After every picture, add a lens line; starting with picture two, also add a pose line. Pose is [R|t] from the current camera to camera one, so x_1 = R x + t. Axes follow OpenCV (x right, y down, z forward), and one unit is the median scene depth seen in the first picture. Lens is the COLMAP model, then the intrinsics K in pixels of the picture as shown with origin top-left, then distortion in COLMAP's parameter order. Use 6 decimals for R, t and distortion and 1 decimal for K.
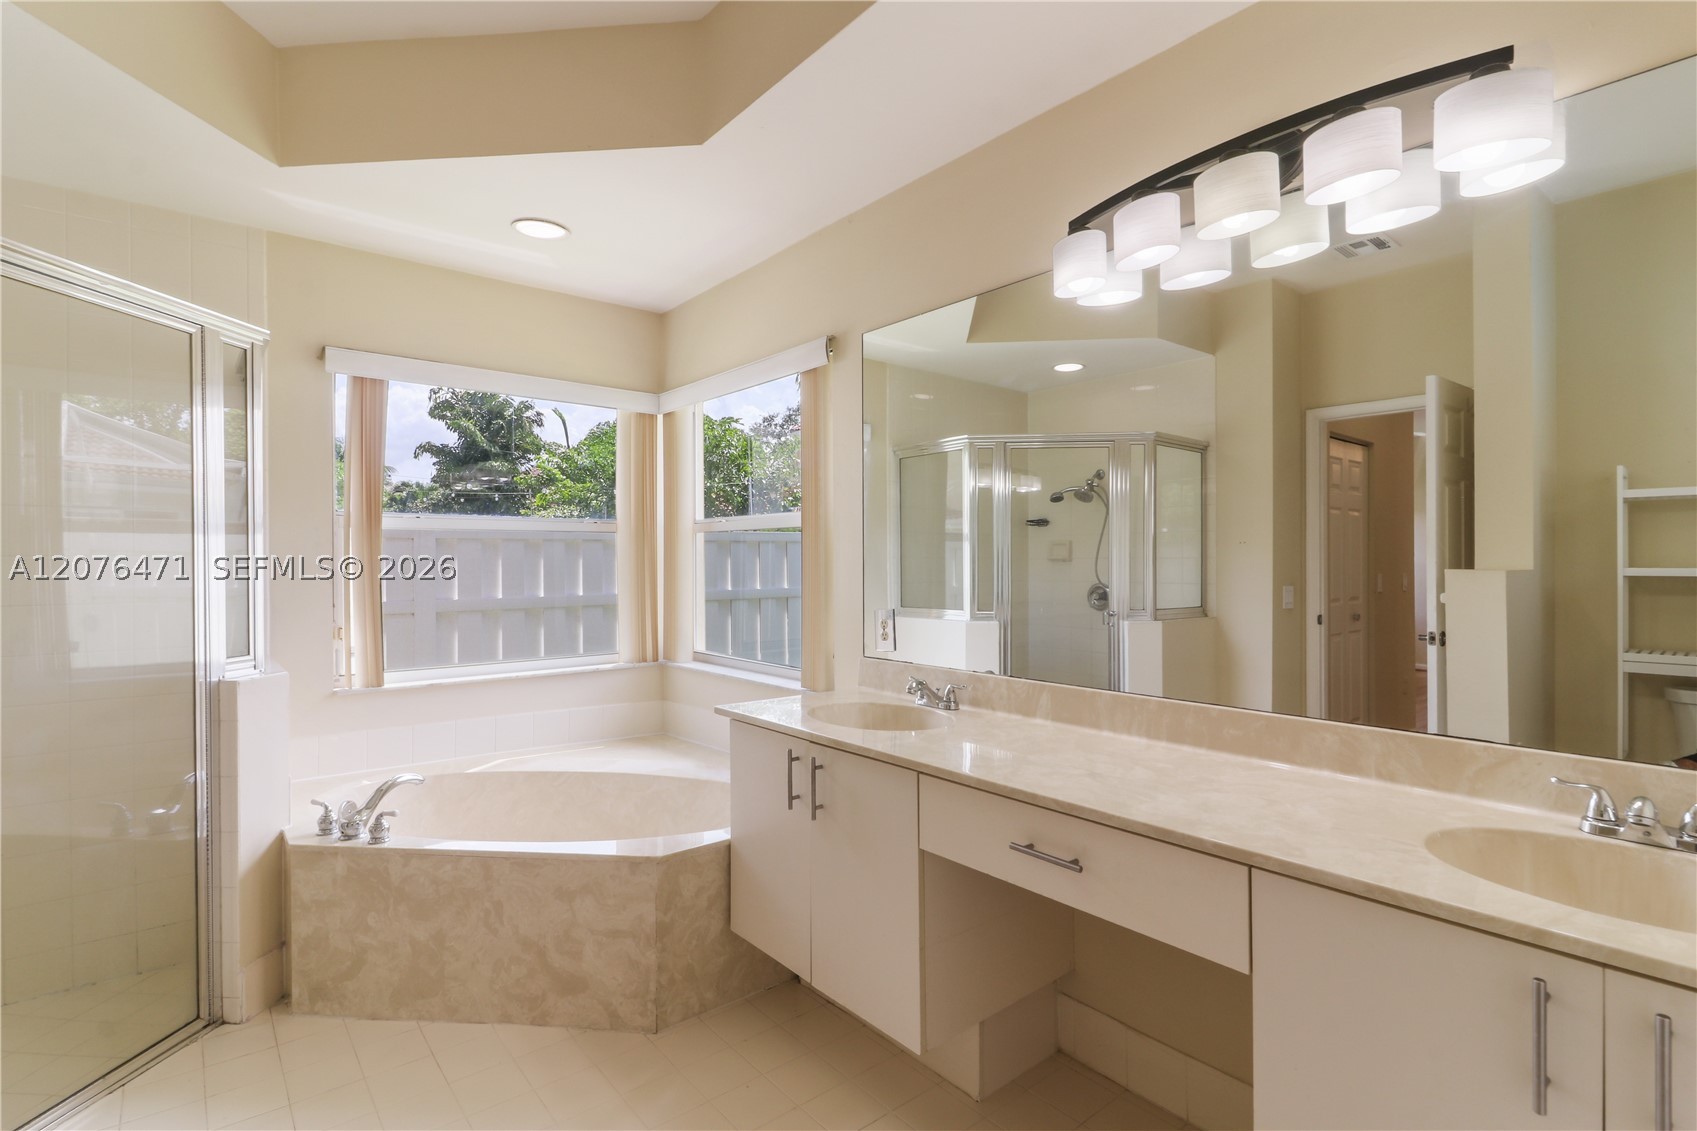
lens RADIAL K [[793.1, 0, 848.5], [0, 793.1, 565.5], [0, 0, 1]] dist [0.000349, -0.001404]
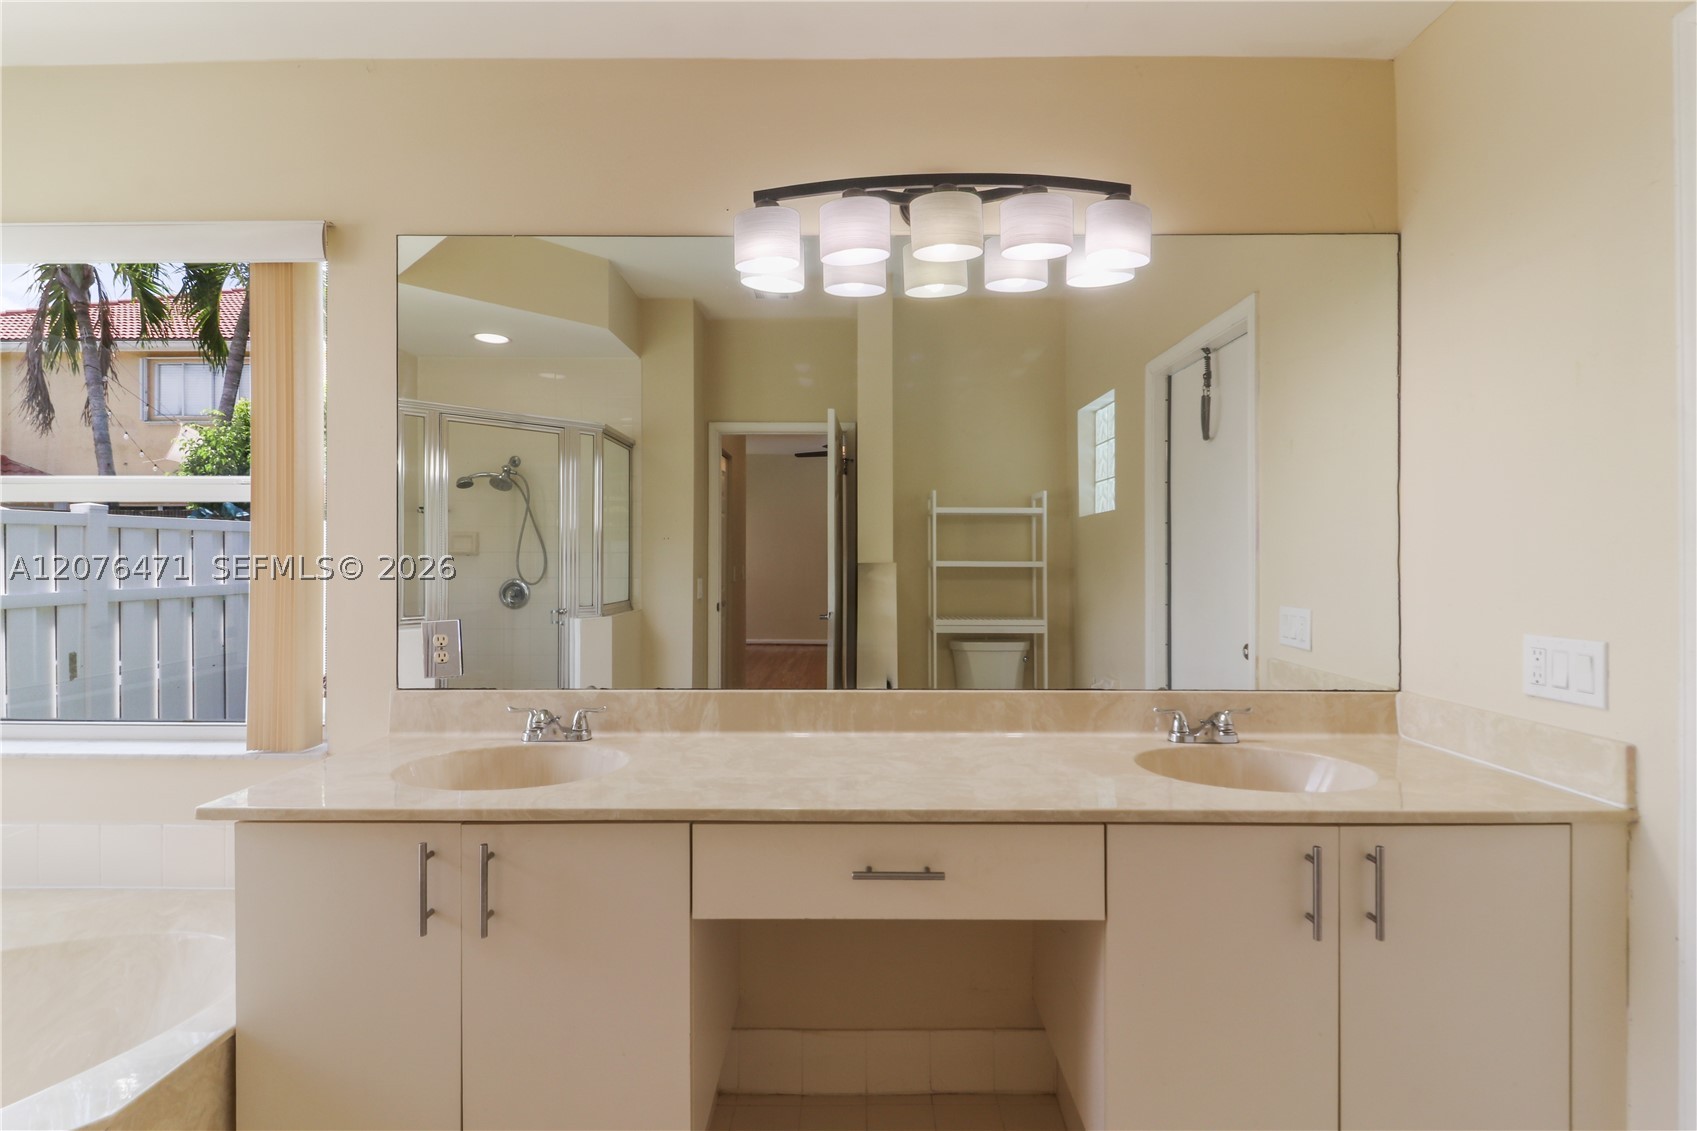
lens RADIAL K [[779.8, 0, 847.6], [0, 779.8, 556.5], [0, 0, 1]] dist [0.022844, -0.015902]
pose [[0.649290, 0.001440, 0.760539, -0.296833], [0.001691, 0.999993, -0.003337, -0.001614], [-0.760539, 0.003453, 0.649283, 0.274074]]
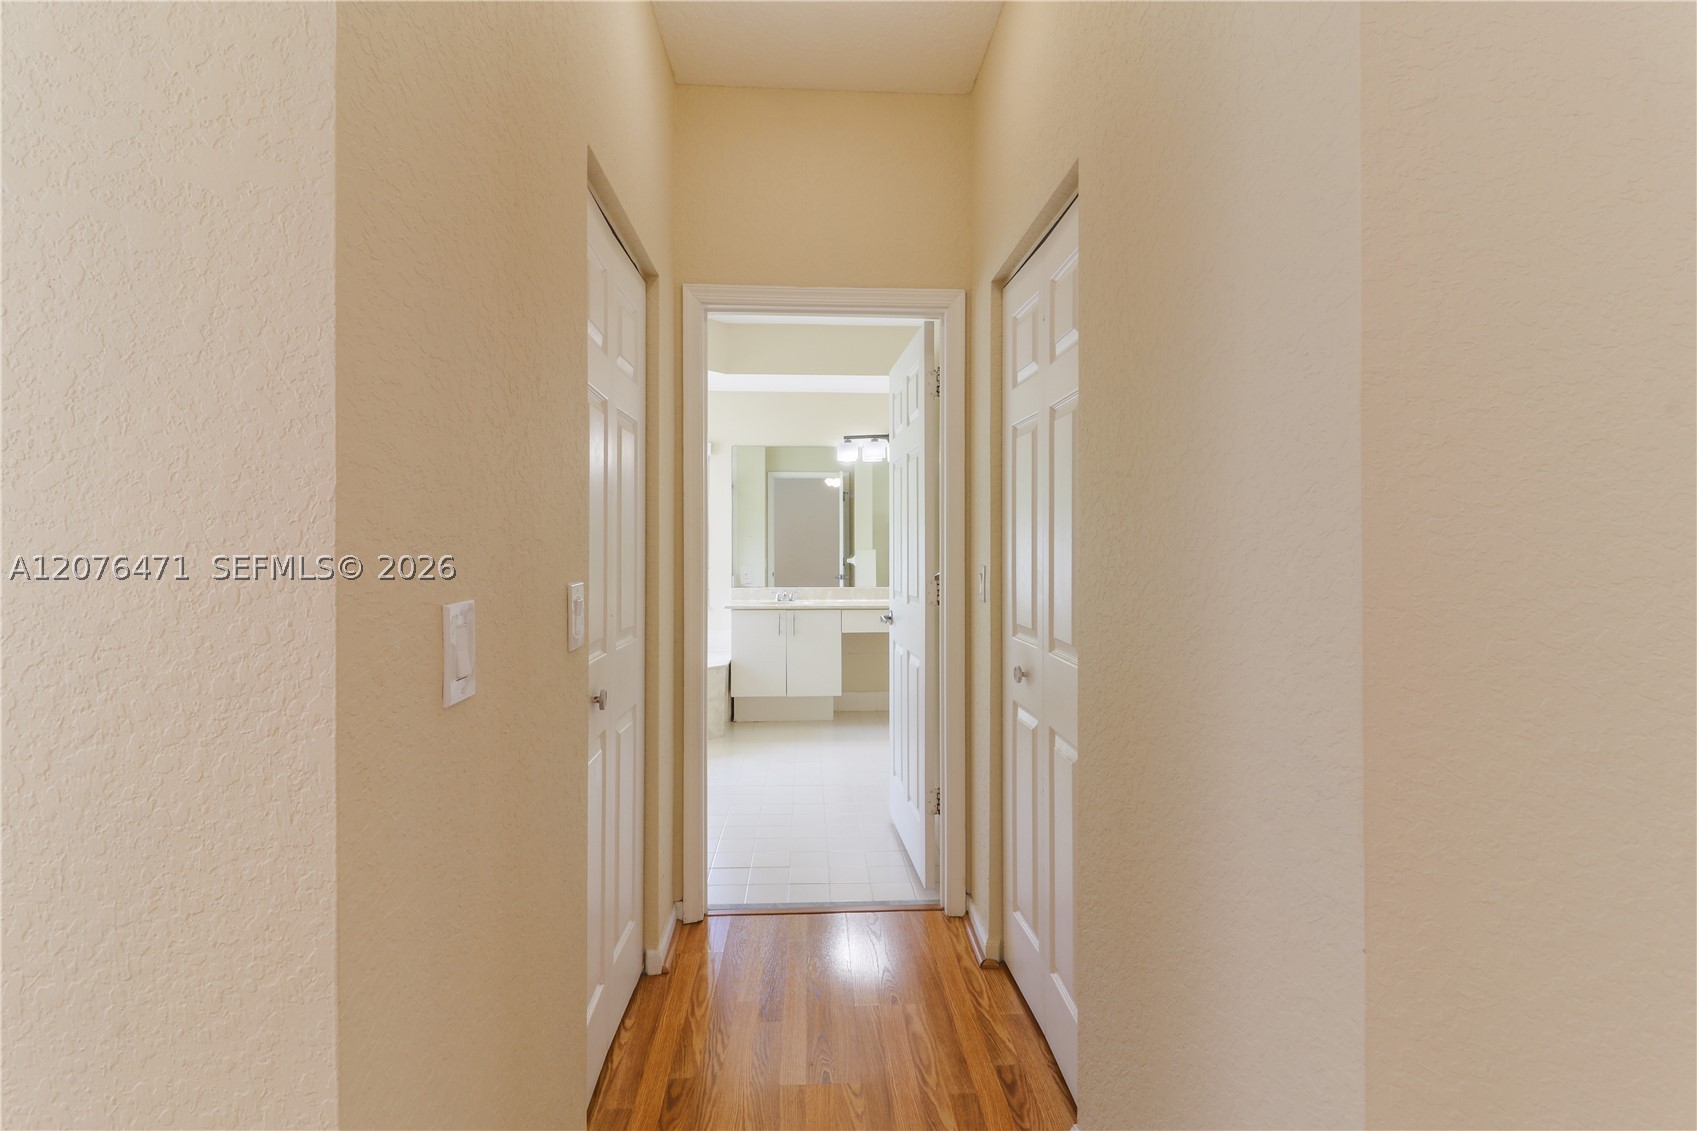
lens RADIAL K [[815.8, 0, 848.4], [0, 815.8, 542.8], [0, 0, 1]] dist [0.000152, -0.000238]
pose [[0.597014, 0.000943, 0.802230, -1.934709], [0.003951, 0.999984, -0.004116, -0.005262], [-0.802221, 0.005627, 0.597001, -0.780662]]
